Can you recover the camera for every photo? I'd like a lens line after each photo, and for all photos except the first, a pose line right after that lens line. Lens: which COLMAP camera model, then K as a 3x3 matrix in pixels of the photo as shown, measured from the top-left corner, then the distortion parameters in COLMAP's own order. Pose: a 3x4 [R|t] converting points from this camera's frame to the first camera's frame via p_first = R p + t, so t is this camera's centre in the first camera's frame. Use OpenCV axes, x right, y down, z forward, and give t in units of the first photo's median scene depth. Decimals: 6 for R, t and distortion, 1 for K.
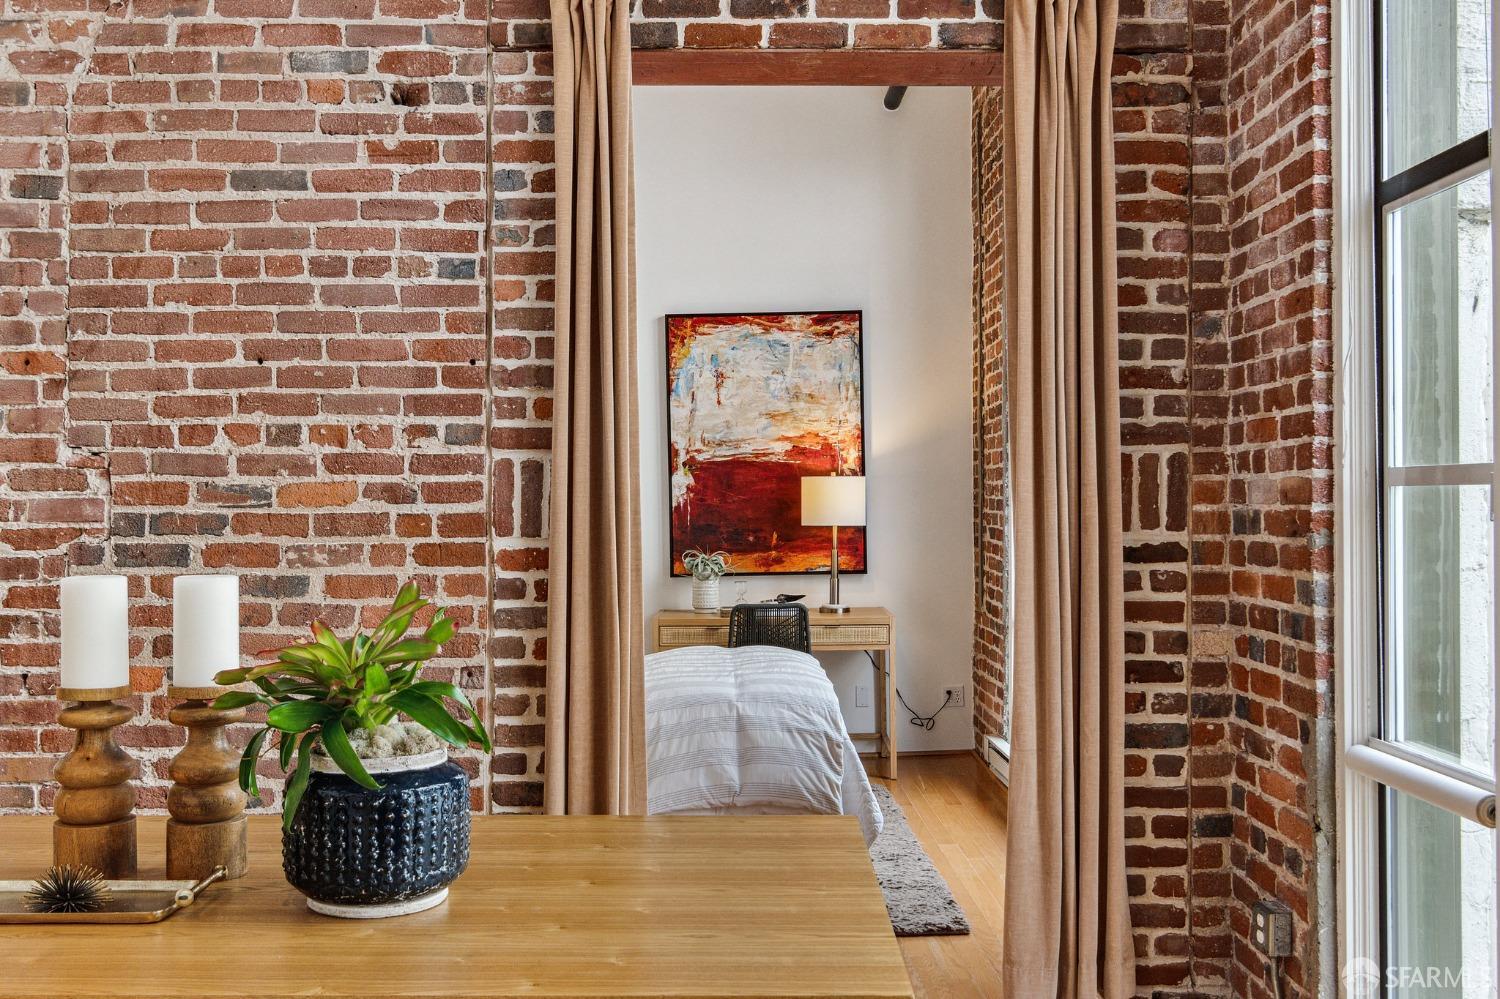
lens RADIAL K [[1459.9, 0, 731.4], [0, 1459.9, 493.8], [0, 0, 1]] dist [0.011230, -0.010580]
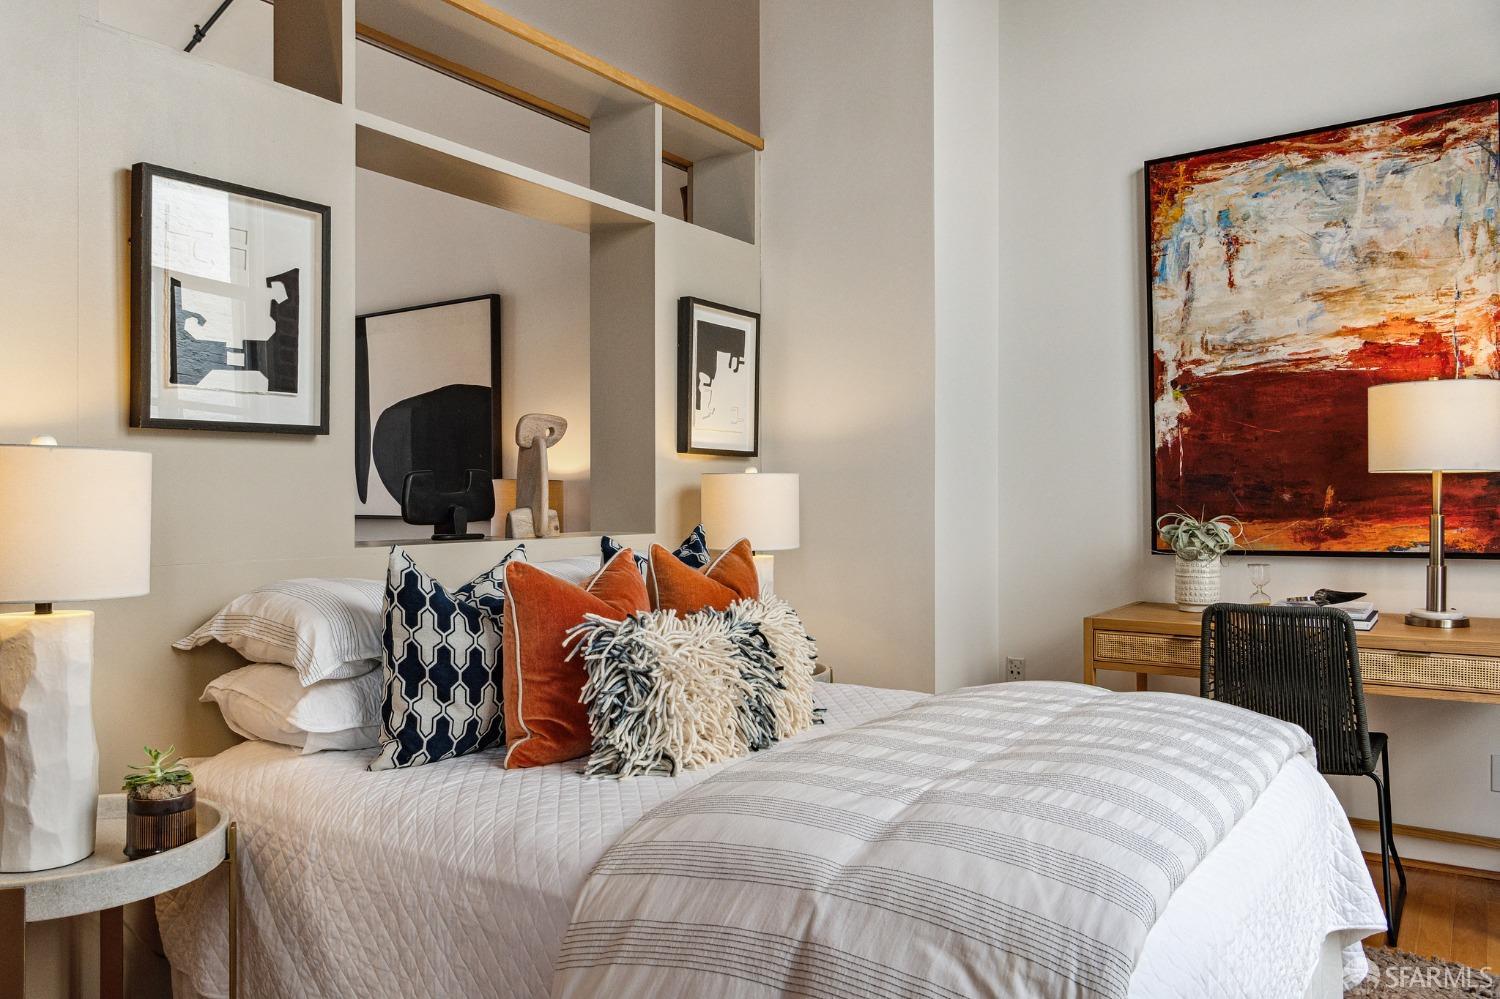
lens RADIAL K [[1076.0, 0, 721.5], [0, 1076.0, 500.5], [0, 0, 1]] dist [-0.003022, -0.007326]
pose [[0.810100, 0.004752, -0.586272, 0.177308], [0.002078, 0.999938, 0.010976, 0.054677], [0.586288, -0.010110, 0.810040, 0.989033]]
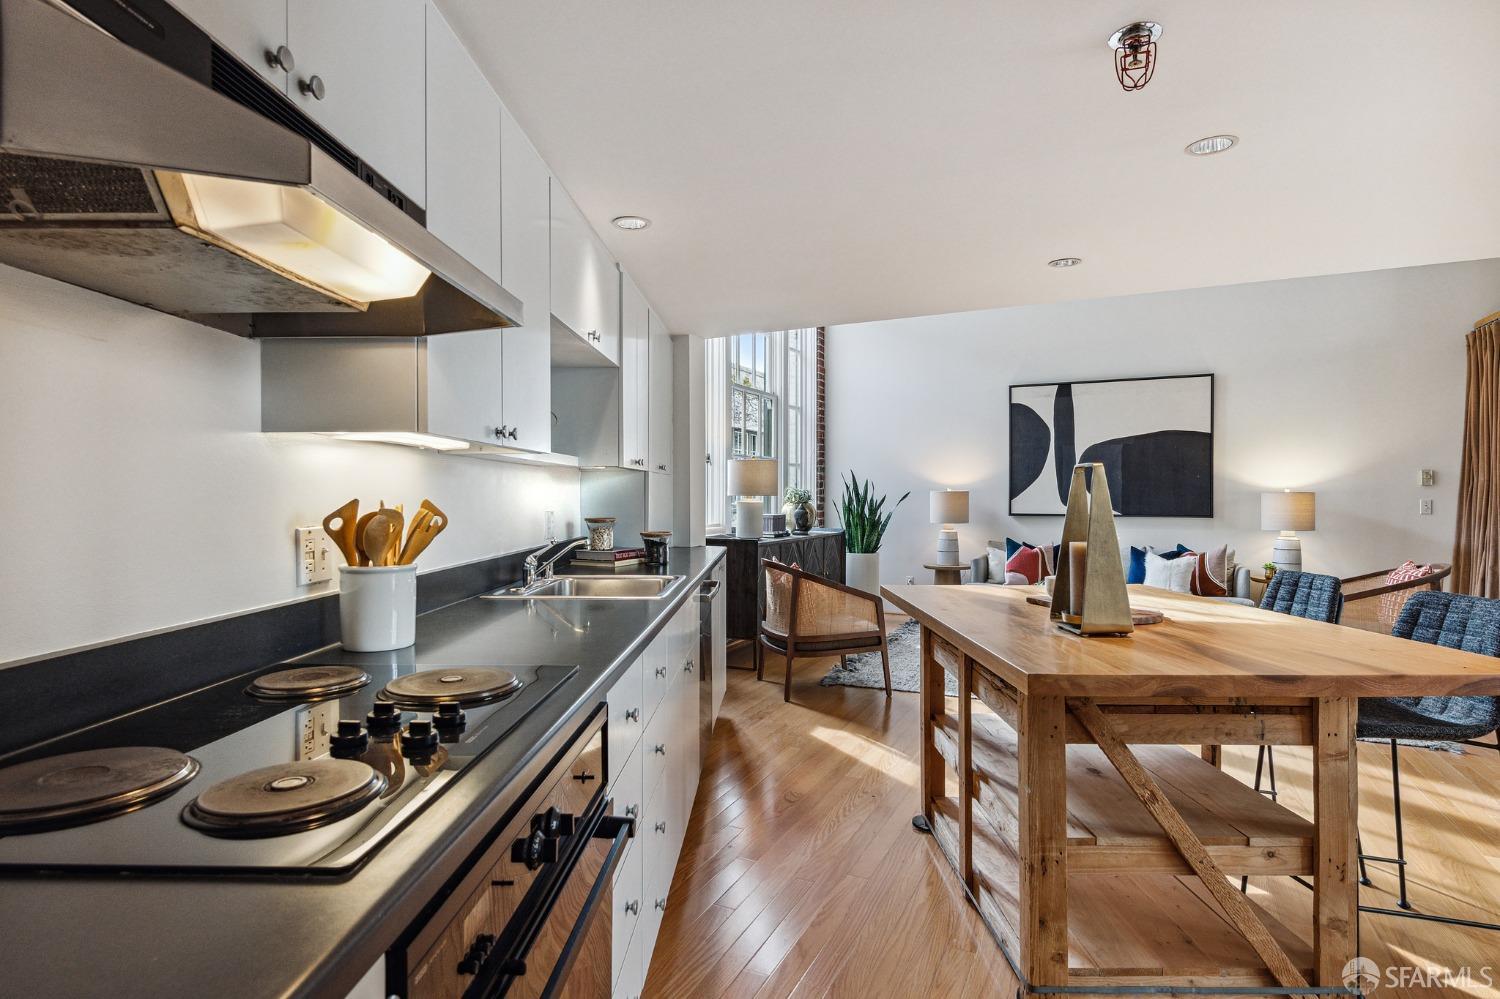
lens RADIAL K [[798.9, 0, 747.0], [0, 798.9, 496.1], [0, 0, 1]] dist [0.034241, -0.025309]
pose [[0.900467, 0.002305, -0.434919, -1.138404], [0.001866, 0.999956, 0.009163, 0.033888], [0.434921, -0.009063, 0.900423, -0.045707]]
